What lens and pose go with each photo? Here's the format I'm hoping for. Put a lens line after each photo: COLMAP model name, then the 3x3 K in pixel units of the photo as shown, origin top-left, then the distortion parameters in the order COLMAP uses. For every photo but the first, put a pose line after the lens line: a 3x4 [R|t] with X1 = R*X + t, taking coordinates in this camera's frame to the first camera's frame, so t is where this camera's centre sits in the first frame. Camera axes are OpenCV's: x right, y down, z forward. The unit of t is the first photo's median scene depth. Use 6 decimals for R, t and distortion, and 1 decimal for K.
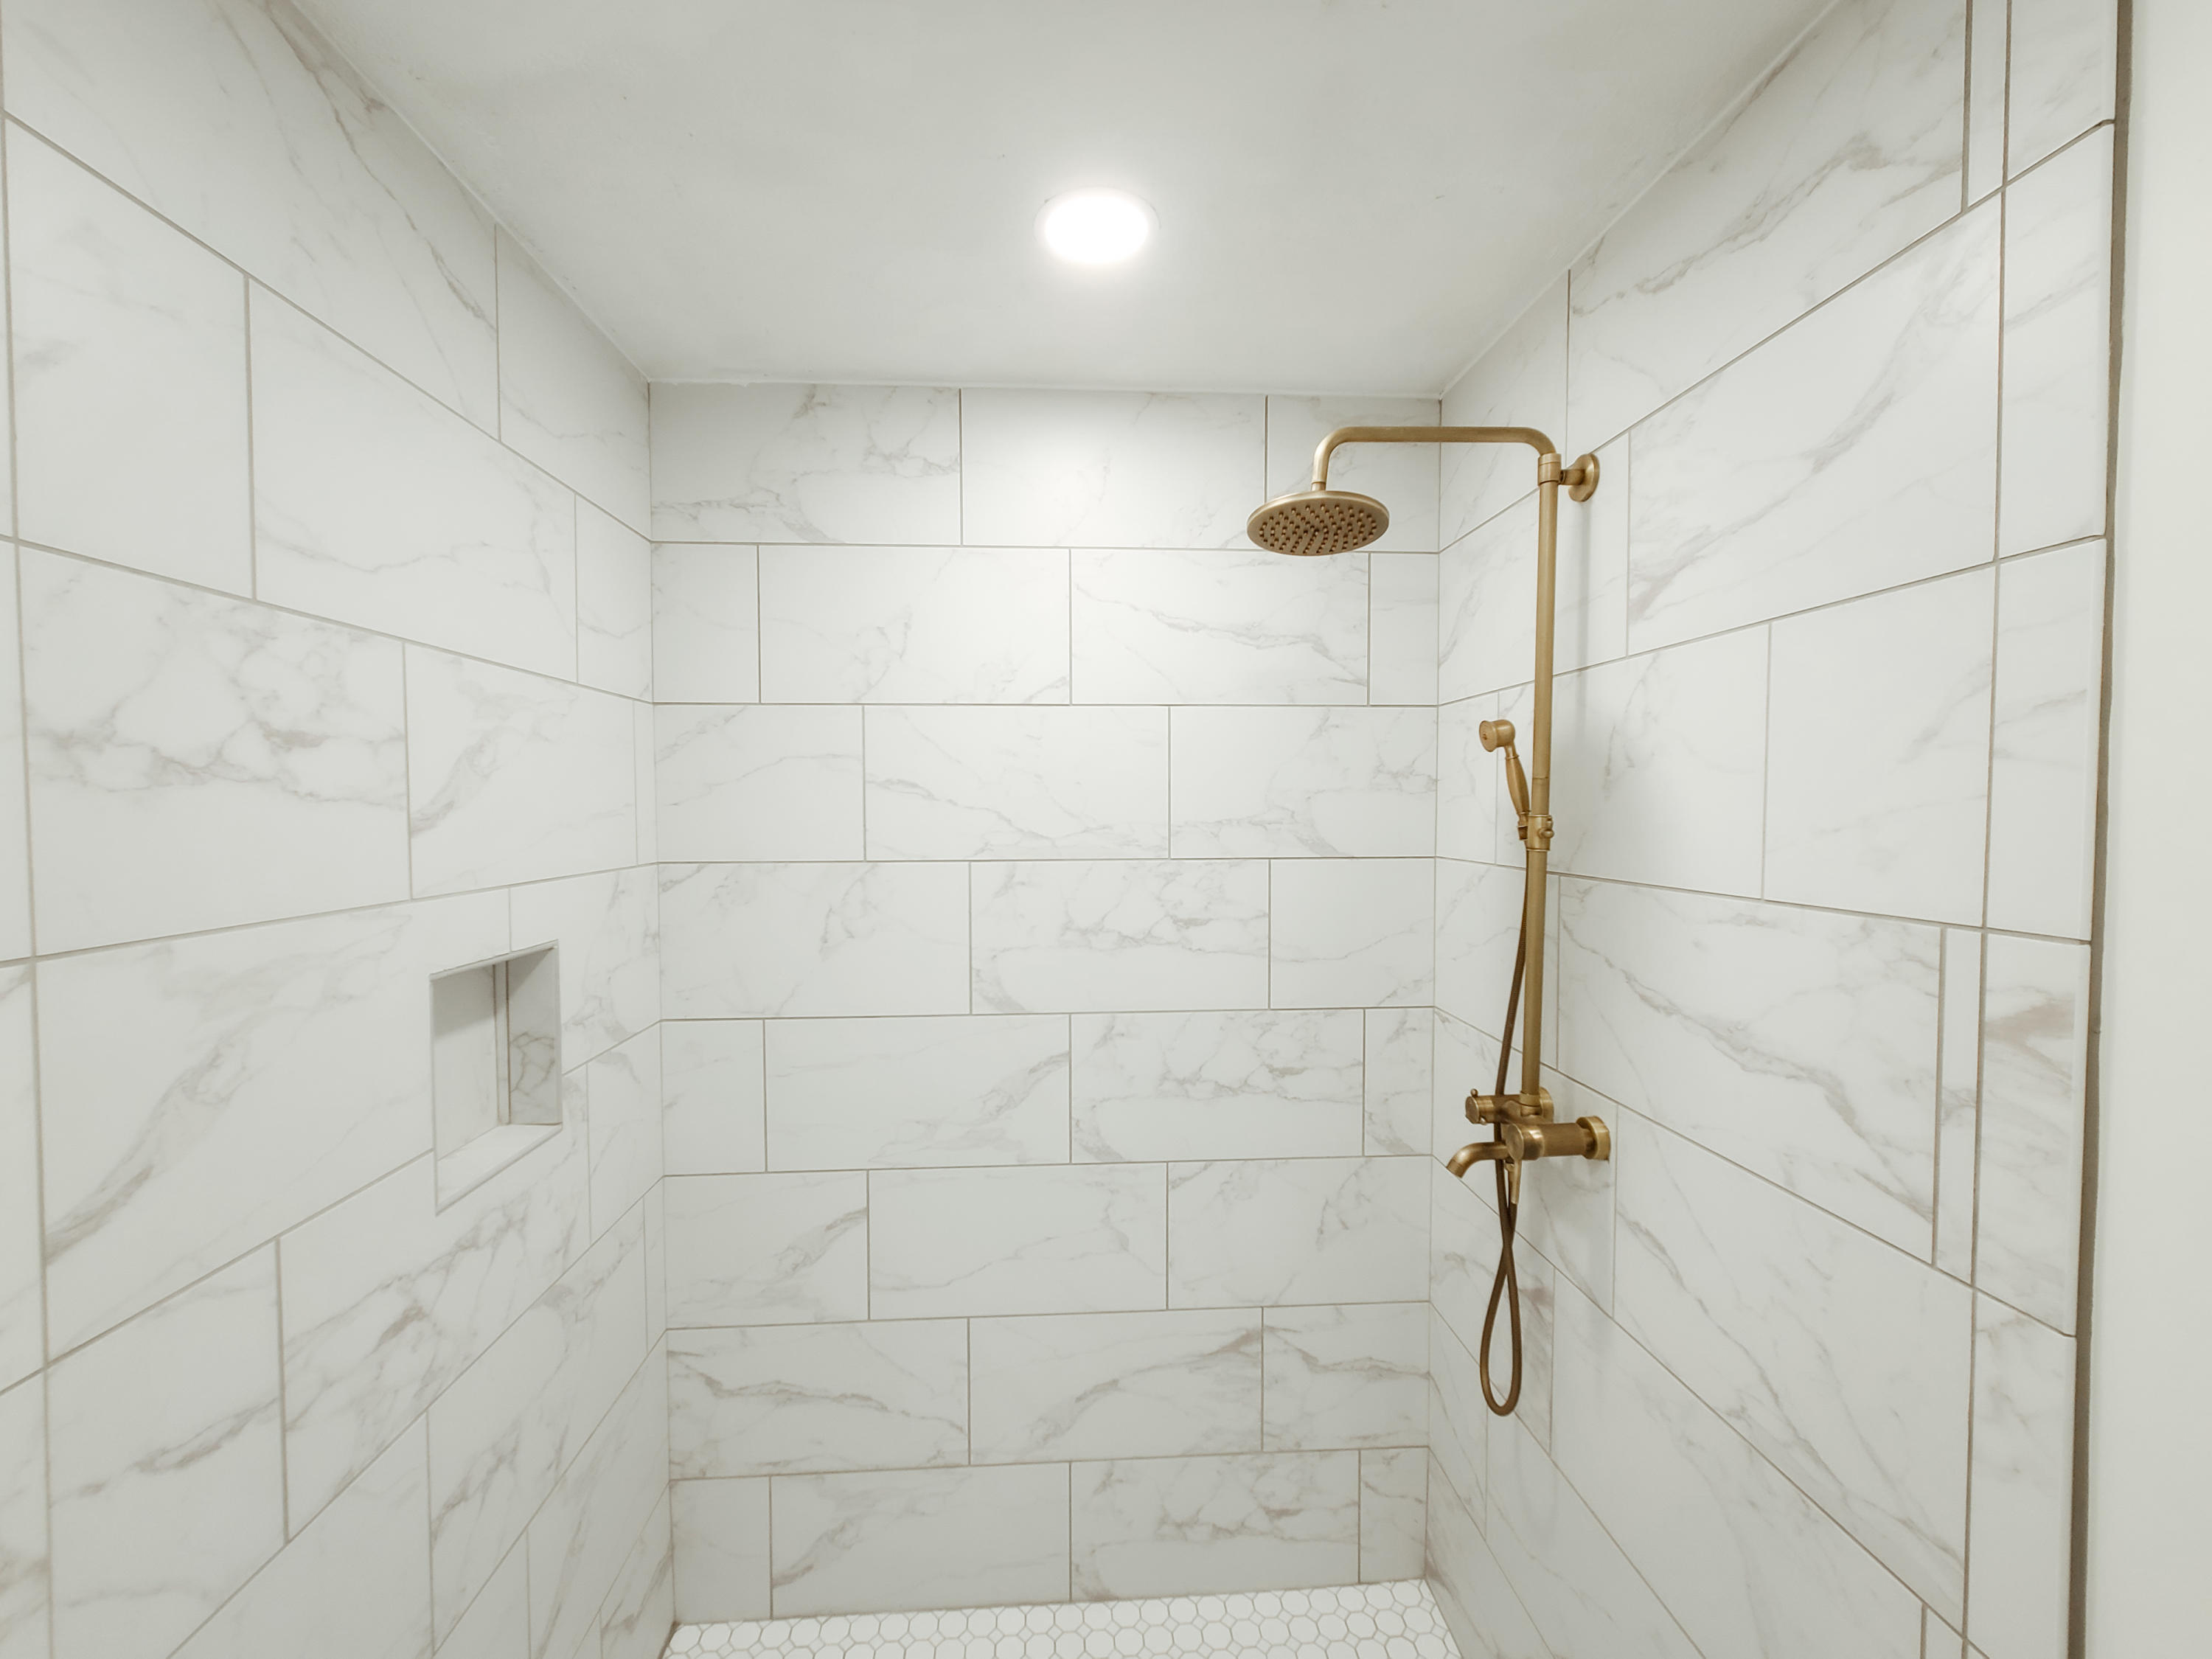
lens RADIAL K [[905.9, 0, 1095.2], [0, 905.9, 834.6], [0, 0, 1]] dist [-0.000833, 0.000589]
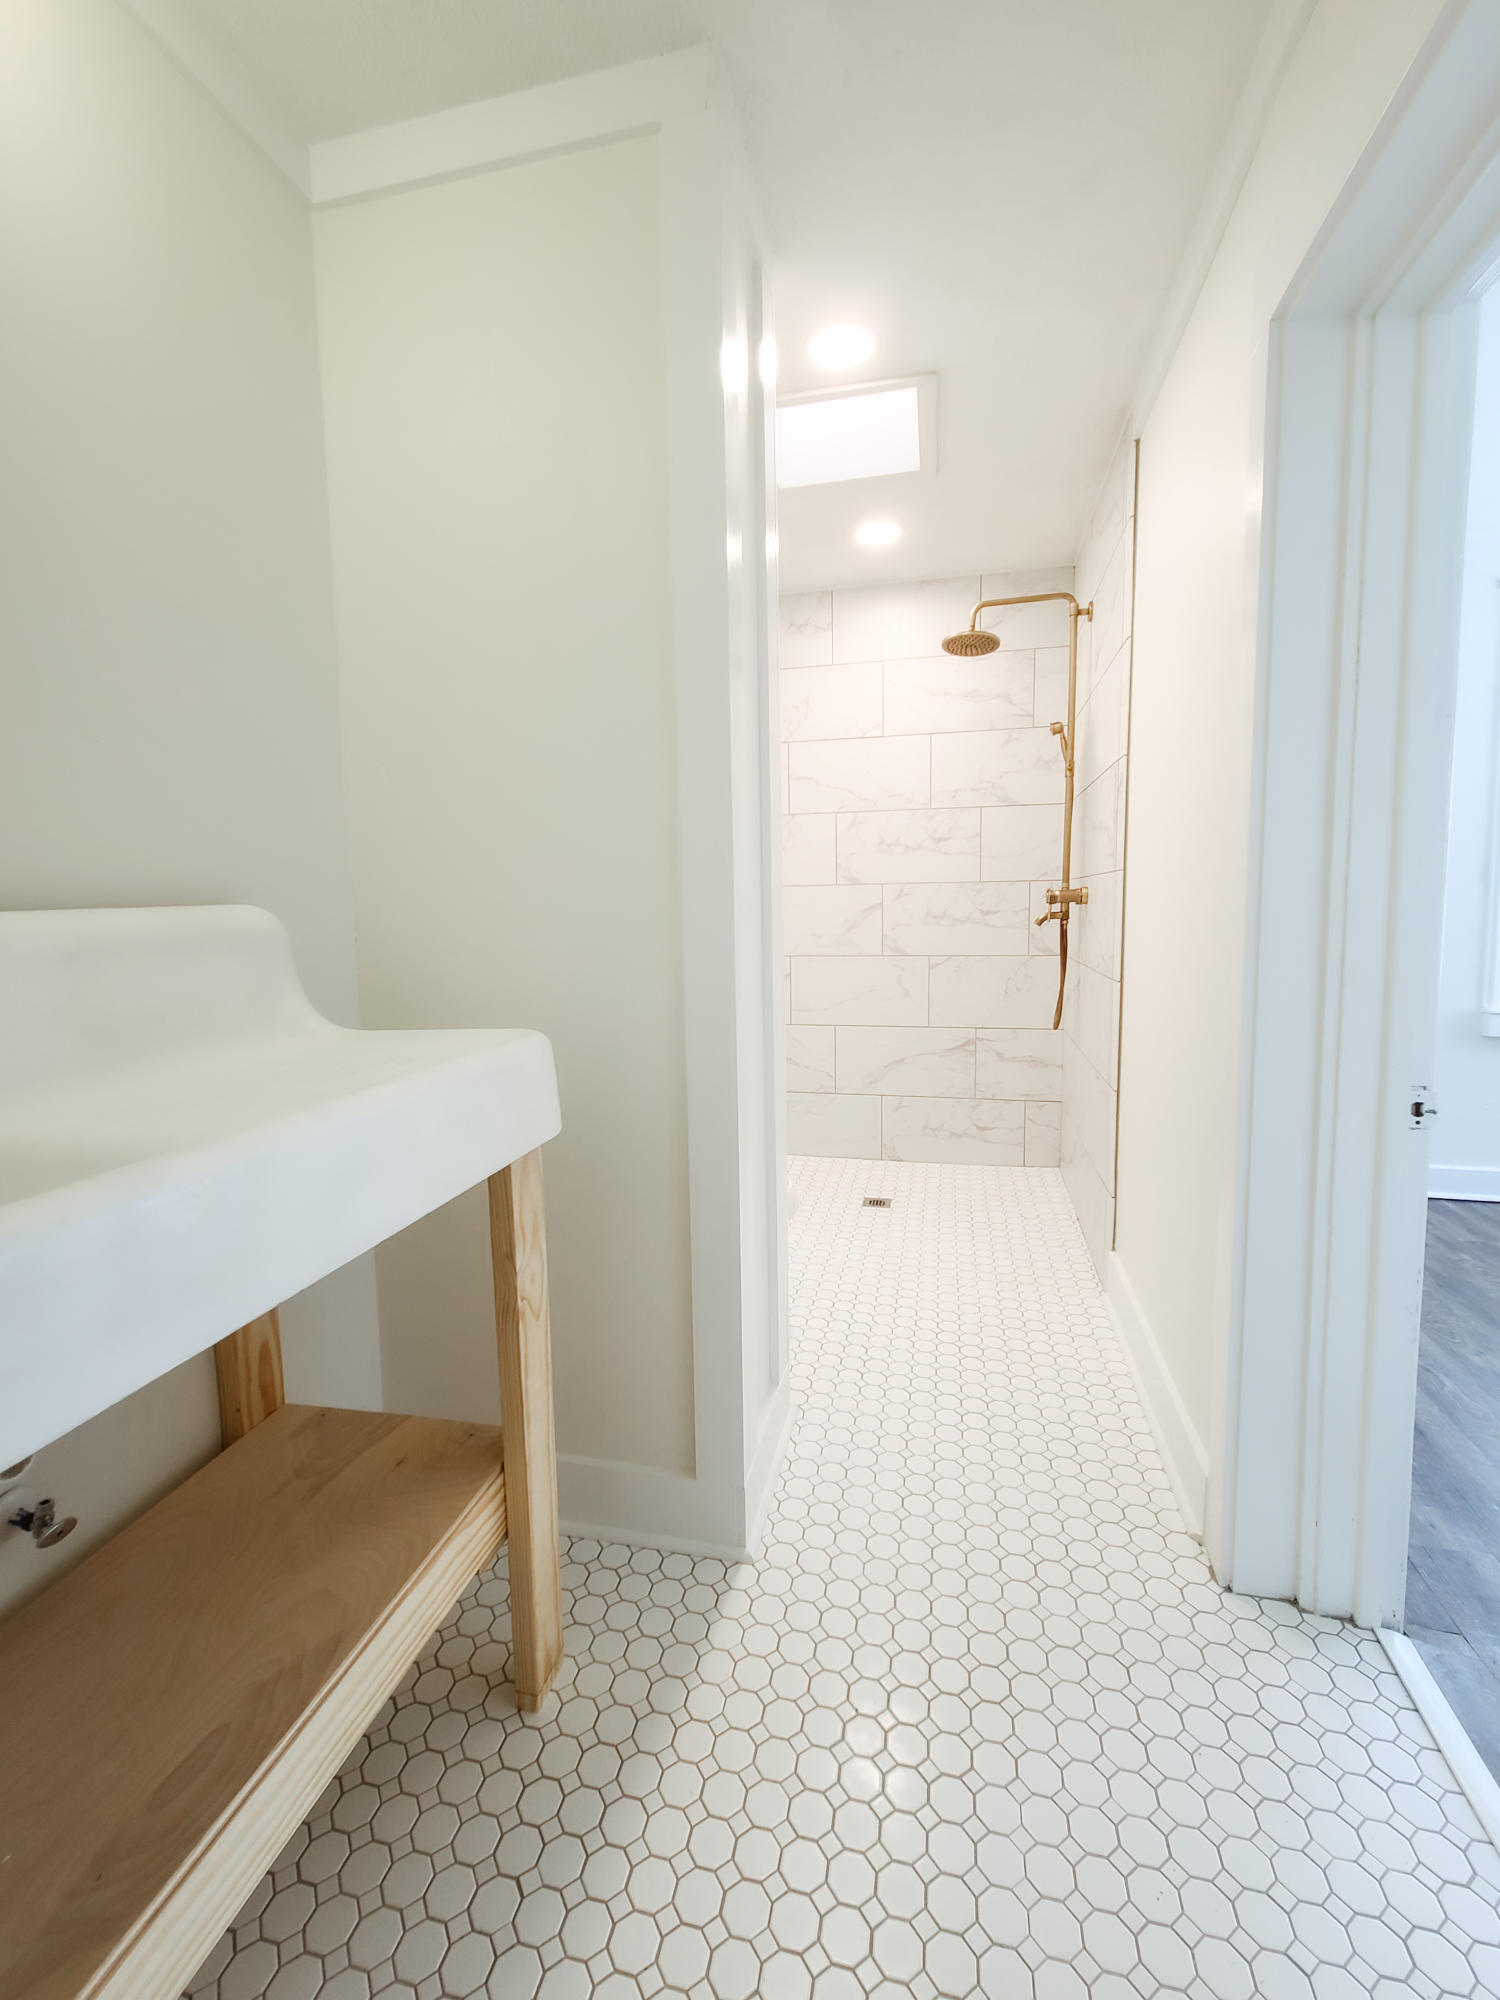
lens RADIAL K [[819.0, 0, 754.1], [0, 819.0, 986.9], [0, 0, 1]] dist [-0.000833, 0.000589]
pose [[0.962348, 0.015791, -0.271363, 0.209583], [0.003607, 0.997481, 0.070836, 0.302154], [0.271798, -0.069148, 0.959867, -0.956627]]
